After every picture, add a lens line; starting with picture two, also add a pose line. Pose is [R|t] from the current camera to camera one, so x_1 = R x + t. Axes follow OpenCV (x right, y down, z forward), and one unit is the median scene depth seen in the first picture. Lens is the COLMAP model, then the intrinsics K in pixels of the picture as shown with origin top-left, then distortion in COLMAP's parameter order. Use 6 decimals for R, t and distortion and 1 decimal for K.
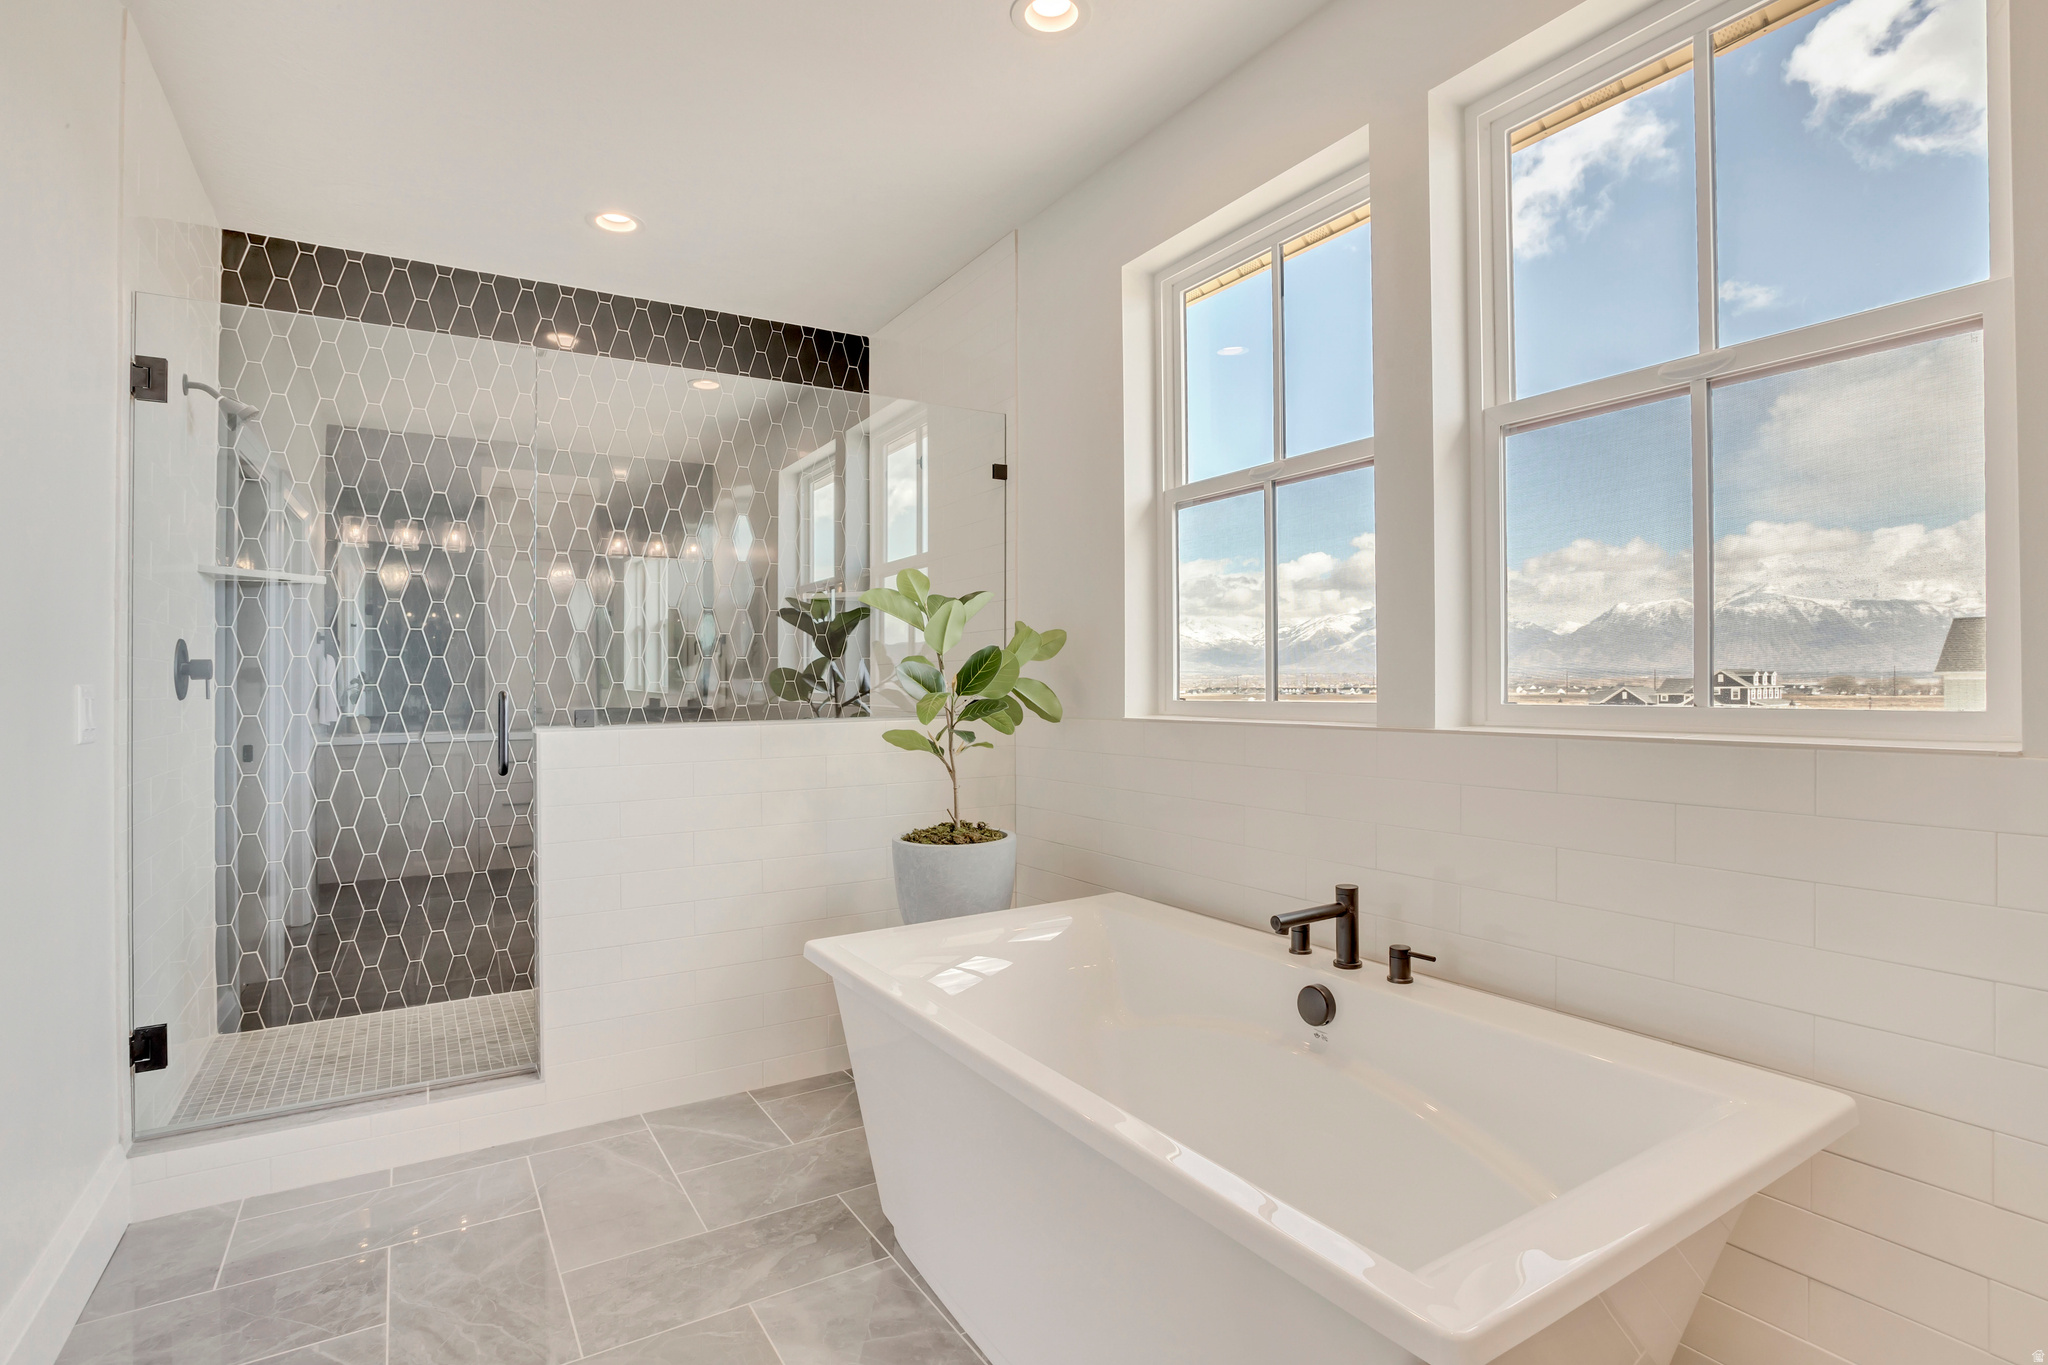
lens RADIAL K [[990.4, 0, 1022.3], [0, 990.4, 684.2], [0, 0, 1]] dist [-0.057997, 0.024132]
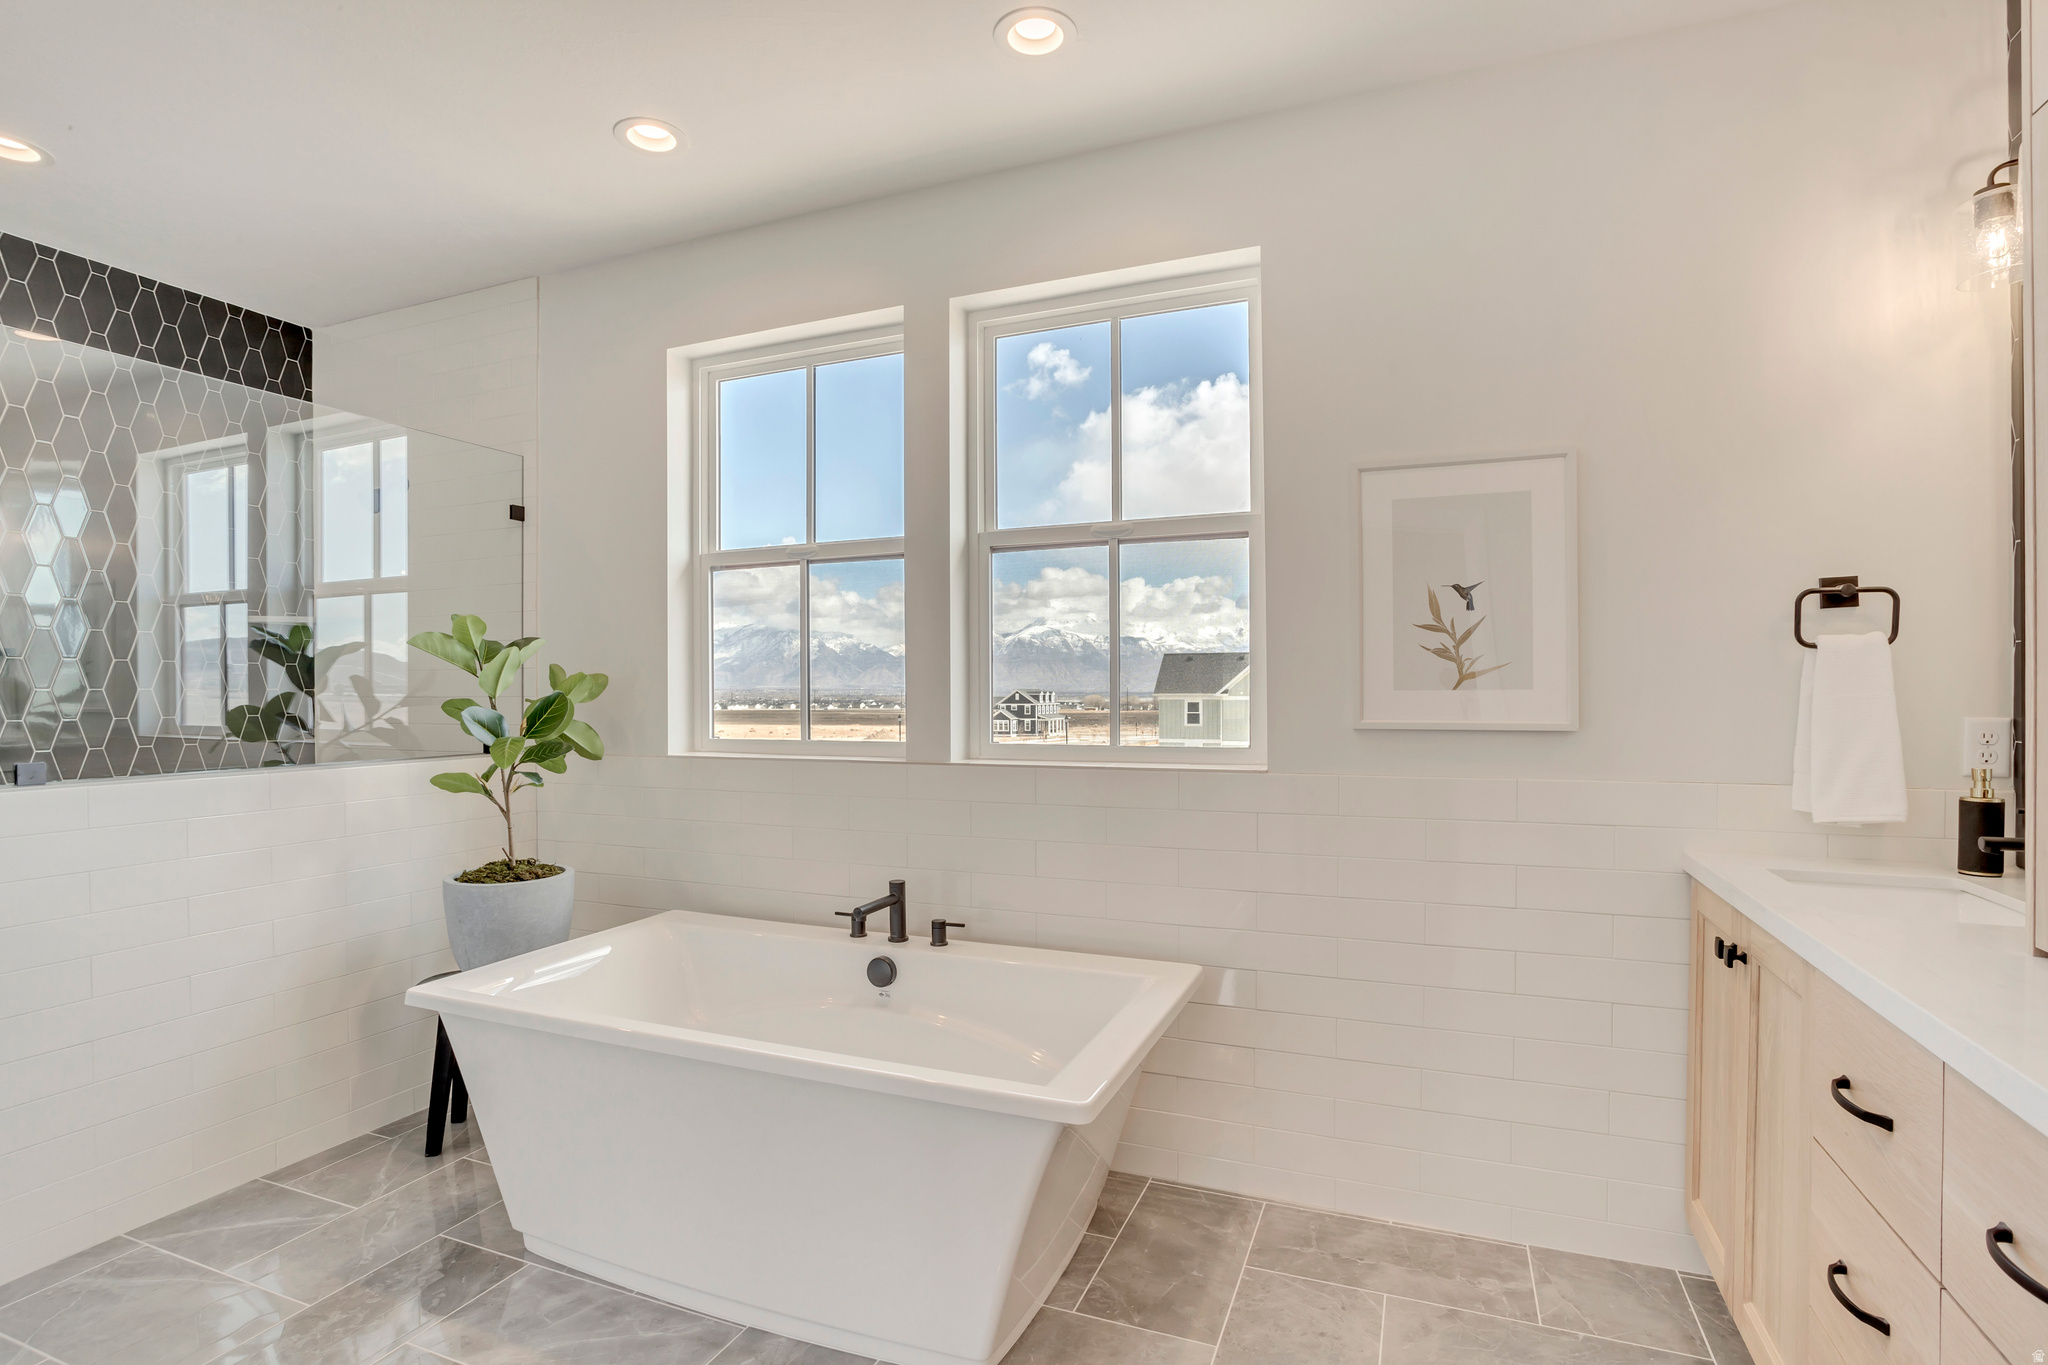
lens RADIAL K [[990.4, 0, 1022.3], [0, 990.4, 684.2], [0, 0, 1]] dist [-0.057997, 0.024132]
pose [[0.808064, 0.014074, 0.588927, -0.246655], [-0.004743, 0.999838, -0.017386, -0.030784], [-0.589076, 0.011256, 0.807999, -0.147107]]
